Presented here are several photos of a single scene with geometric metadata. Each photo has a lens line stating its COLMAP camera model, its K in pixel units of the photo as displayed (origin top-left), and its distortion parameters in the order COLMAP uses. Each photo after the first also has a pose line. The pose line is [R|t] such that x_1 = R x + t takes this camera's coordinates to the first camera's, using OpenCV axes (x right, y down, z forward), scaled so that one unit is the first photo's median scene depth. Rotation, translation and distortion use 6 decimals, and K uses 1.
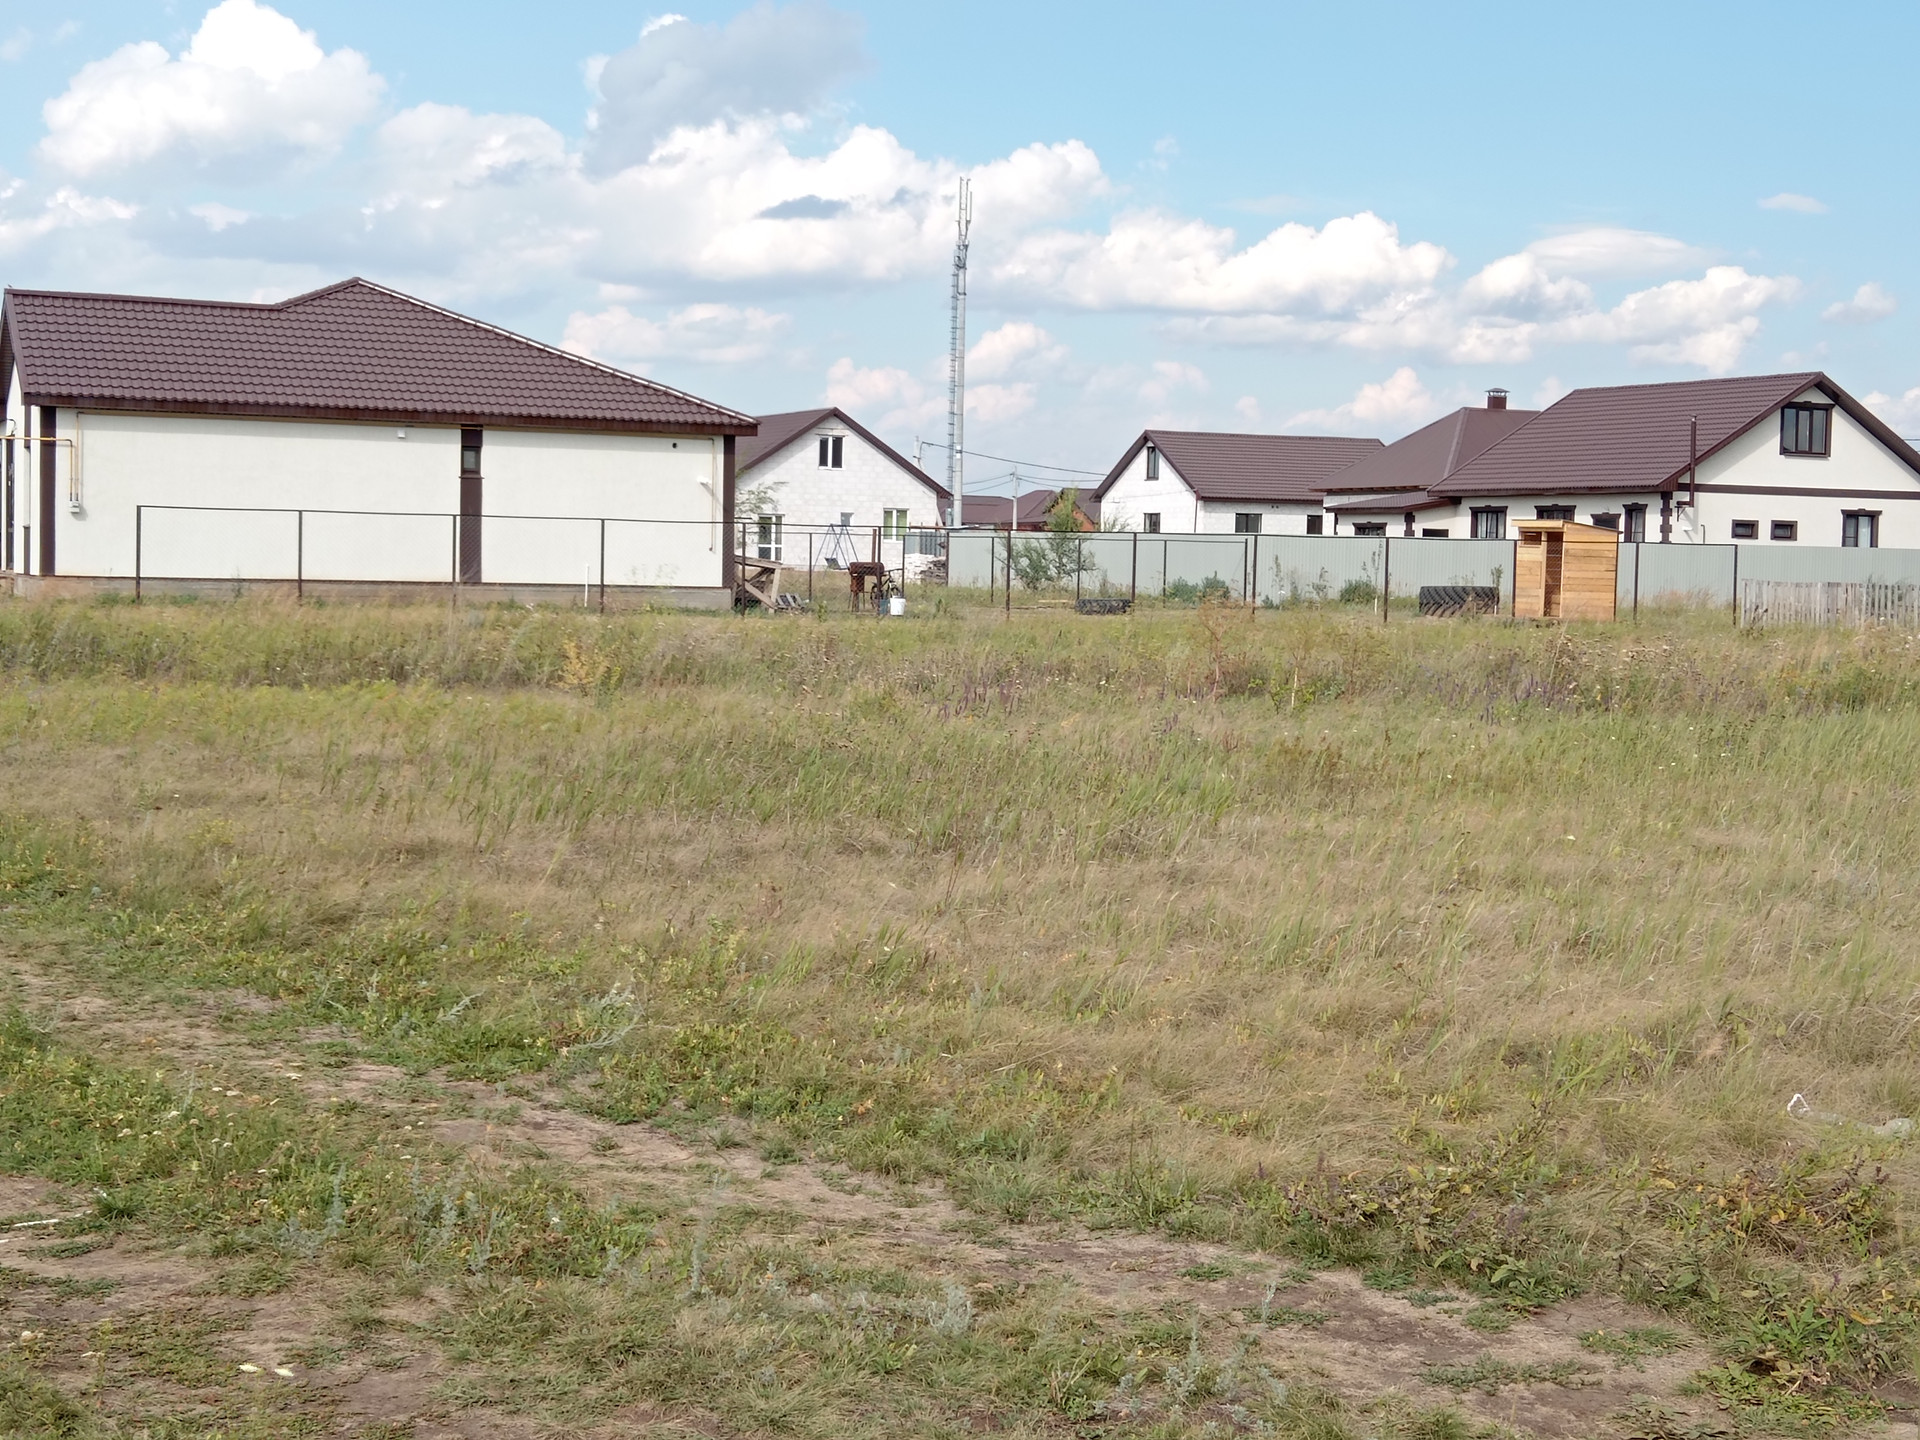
lens RADIAL K [[2928.4, 0, 960.0], [0, 2928.4, 720.0], [0, 0, 1]] dist [0.032645, -0.184524]
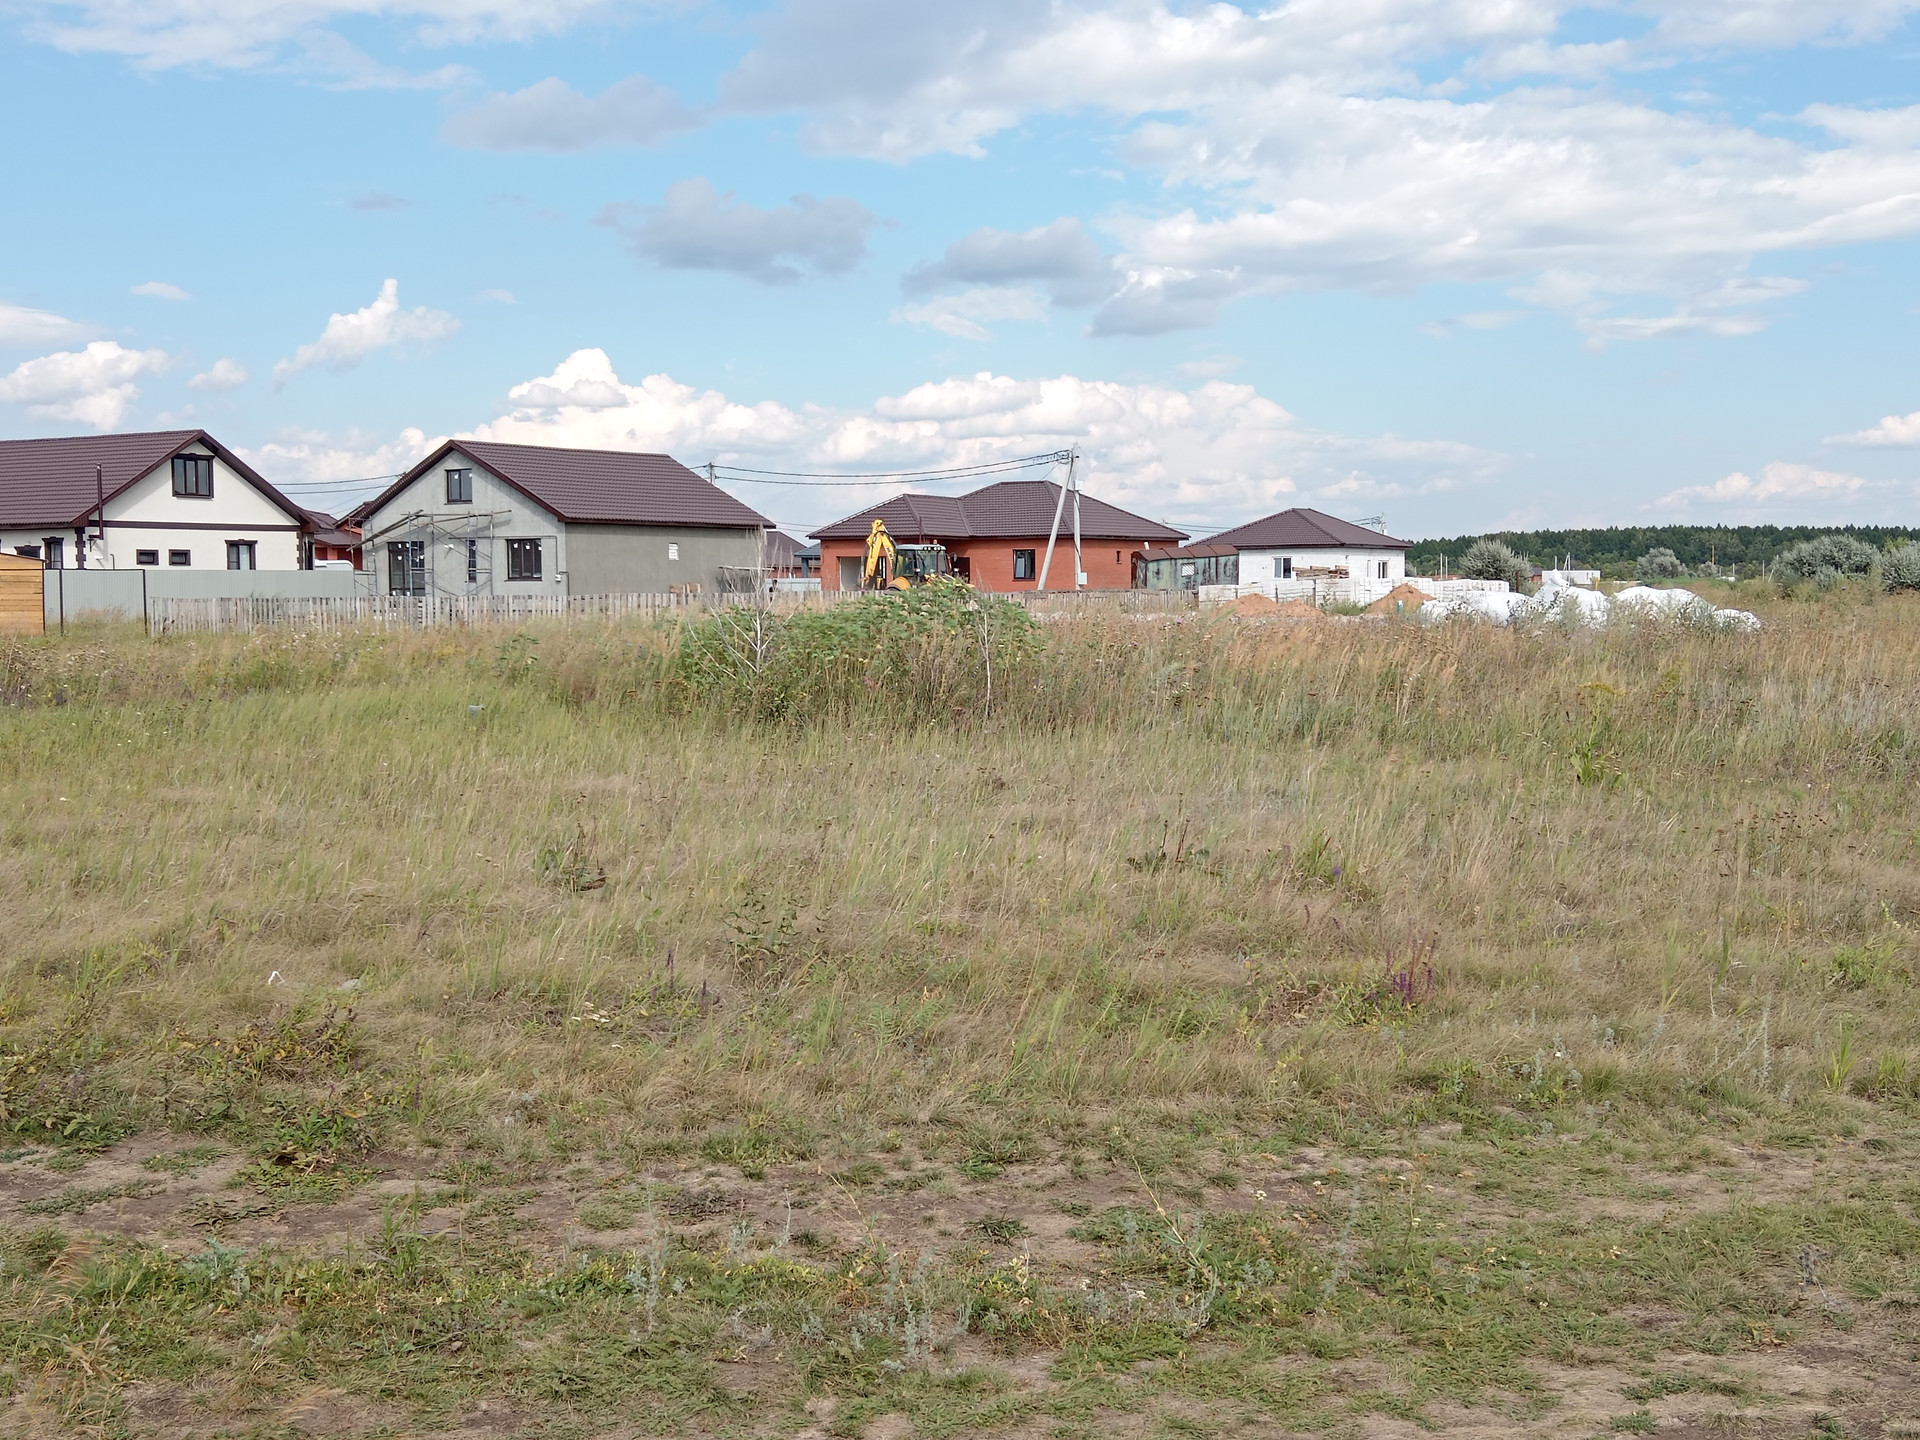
lens RADIAL K [[2421.0, 0, 960.0], [0, 2421.0, 720.0], [0, 0, 1]] dist [0.107639, 0.020272]
pose [[0.825542, -0.062296, 0.560892, -0.057539], [0.063002, 0.997849, 0.018099, 0.010805], [-0.560813, 0.020396, 0.827691, -0.073328]]
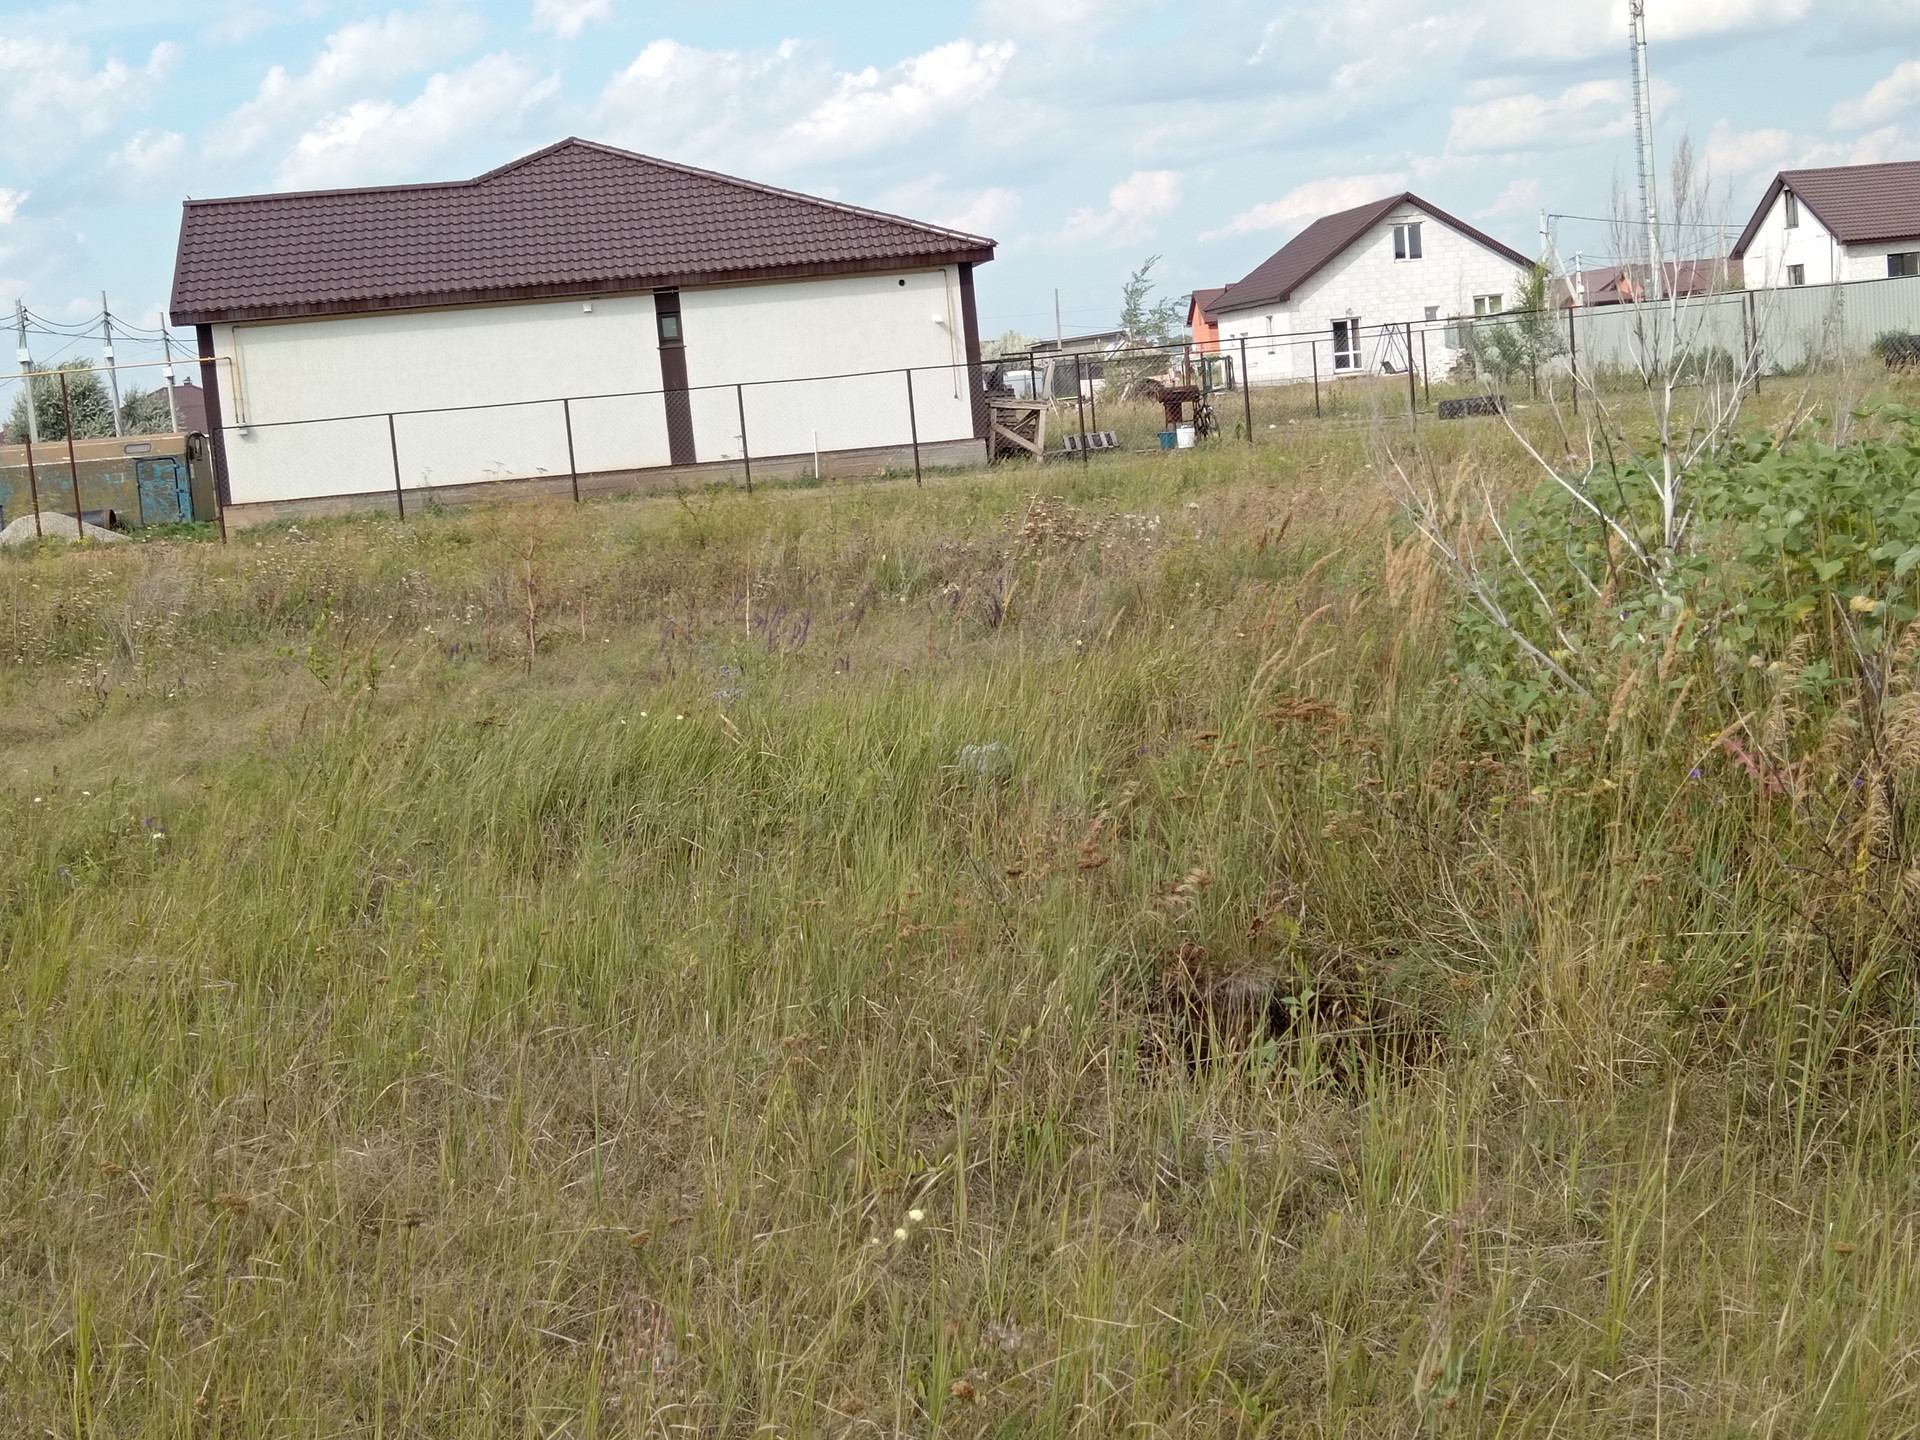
lens RADIAL K [[2928.4, 0, 960.0], [0, 2928.4, 720.0], [0, 0, 1]] dist [0.032645, -0.184524]
pose [[0.954513, -0.074495, -0.288713, 0.166547], [0.093277, 0.994290, 0.051831, -0.007678], [0.283203, -0.076404, 0.956012, 0.161409]]
